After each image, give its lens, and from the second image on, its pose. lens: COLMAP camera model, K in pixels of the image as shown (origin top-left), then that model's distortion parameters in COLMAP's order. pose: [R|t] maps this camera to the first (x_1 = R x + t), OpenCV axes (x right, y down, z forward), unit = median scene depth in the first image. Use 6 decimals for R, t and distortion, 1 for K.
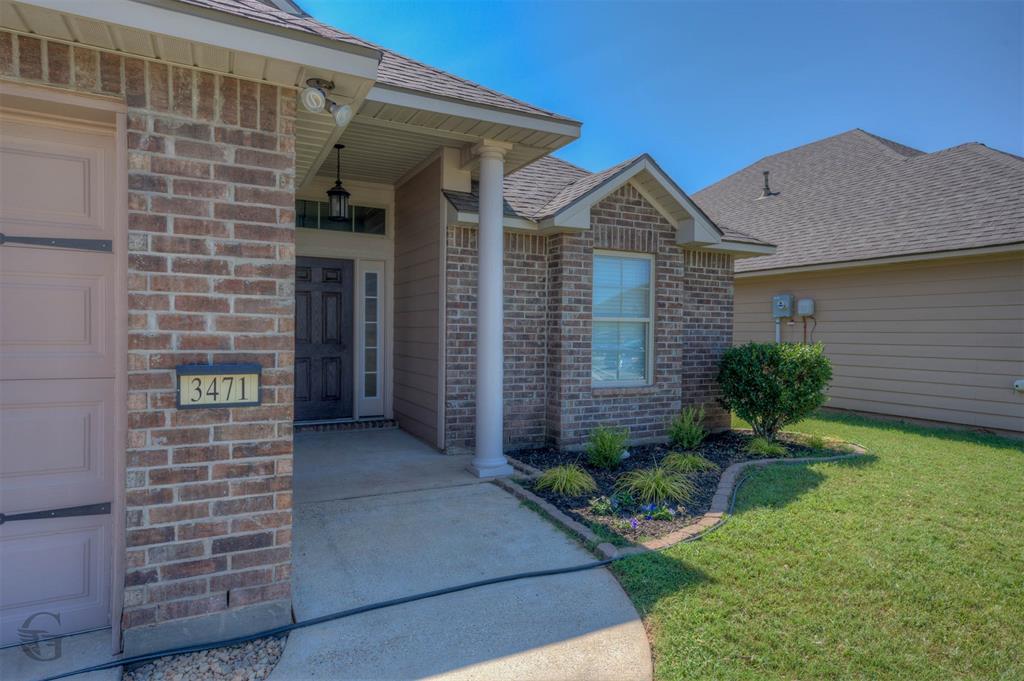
lens RADIAL K [[581.7, 0, 512.9], [0, 581.7, 339.9], [0, 0, 1]] dist [0.026066, 0.001461]
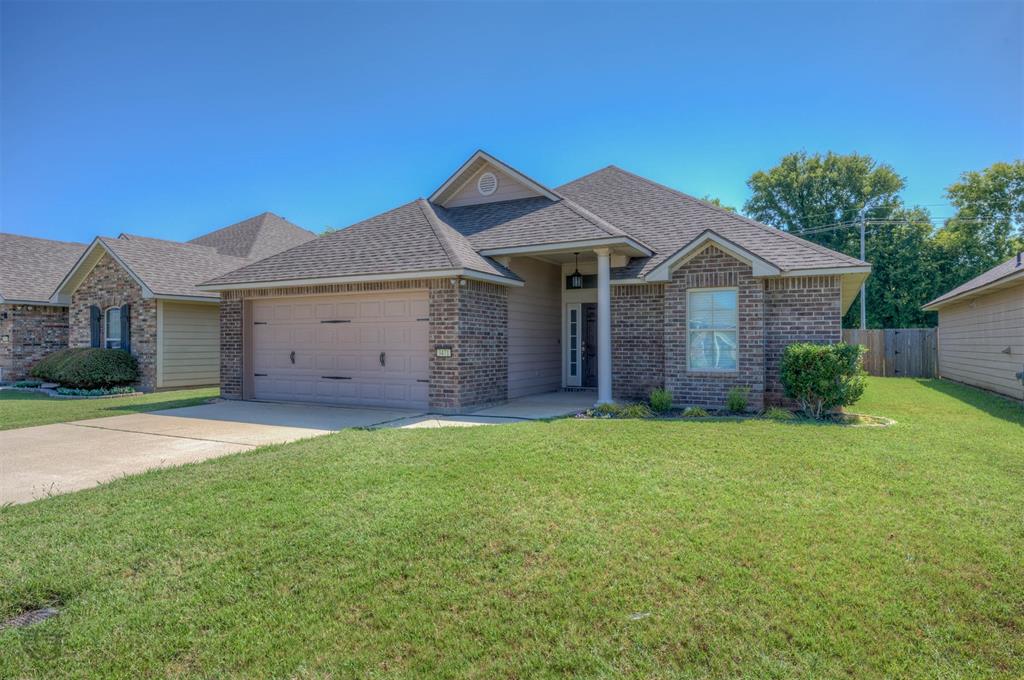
lens RADIAL K [[581.7, 0, 518.6], [0, 581.7, 336.9], [0, 0, 1]] dist [0.026066, 0.001461]
pose [[0.586579, -0.021316, -0.809611, 1.222866], [-0.004203, 0.999560, -0.029362, 0.034951], [0.809881, 0.020626, 0.586231, -0.383355]]
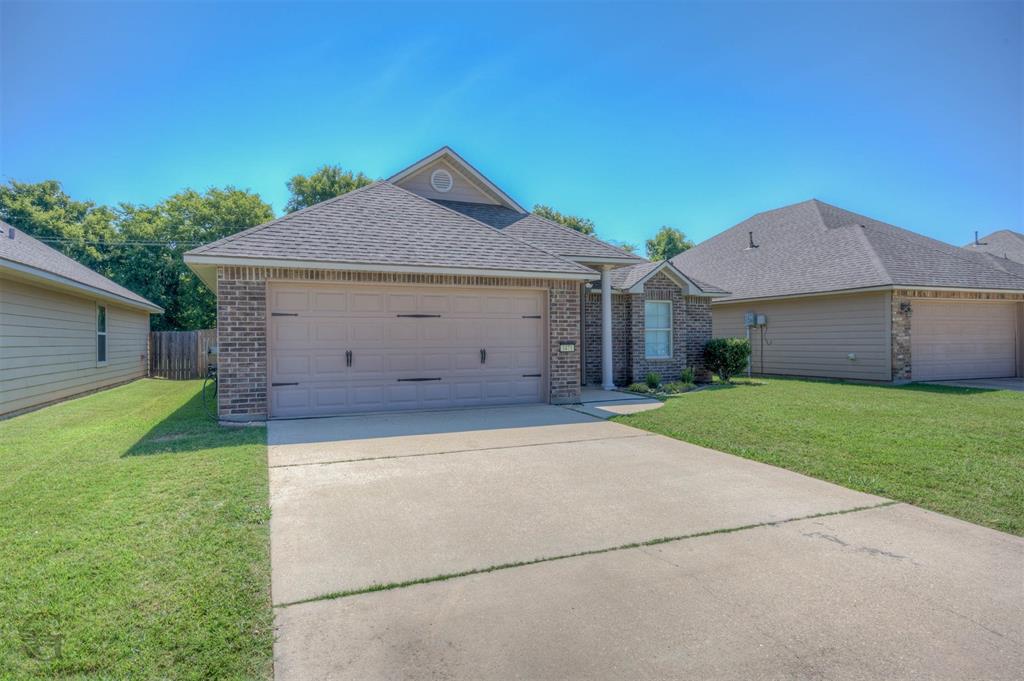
lens RADIAL K [[581.7, 0, 516.6], [0, 581.7, 342.6], [0, 0, 1]] dist [0.026066, 0.001461]
pose [[0.997902, -0.021382, -0.061112, -0.239684], [0.020661, 0.999710, -0.012404, 0.034639], [0.061359, 0.011115, 0.998054, -1.380399]]
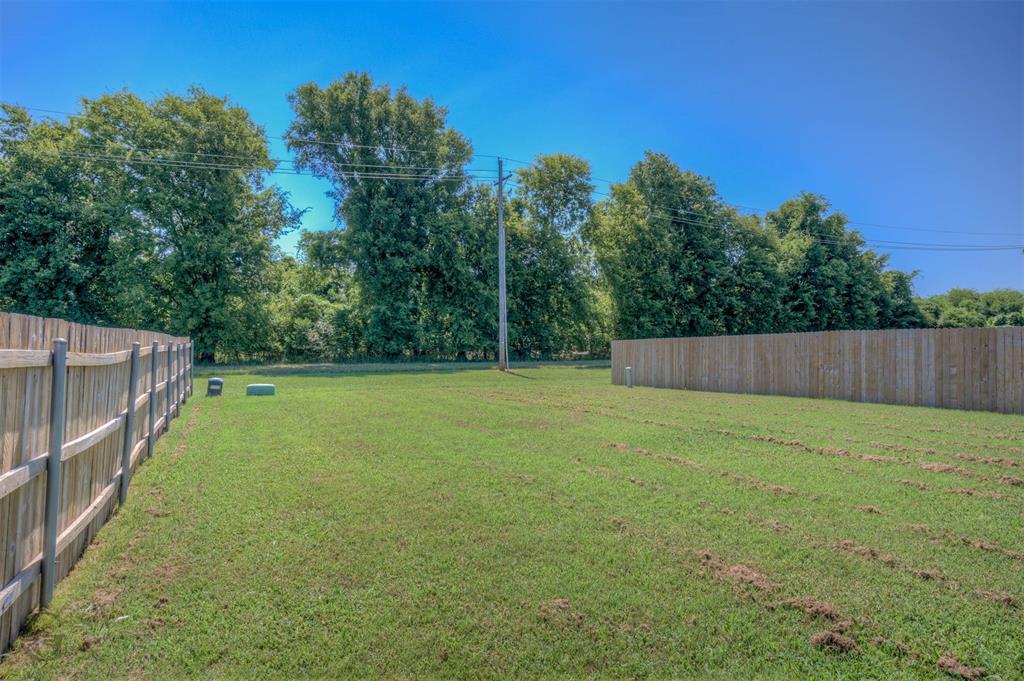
lens RADIAL K [[581.7, 0, 516.4], [0, 581.7, 340.9], [0, 0, 1]] dist [0.026066, 0.001461]
pose [[0.999705, -0.012289, -0.020973, -2.487498], [0.011864, 0.999724, -0.020271, -0.092032], [0.021216, 0.020016, 0.999575, 2.711746]]
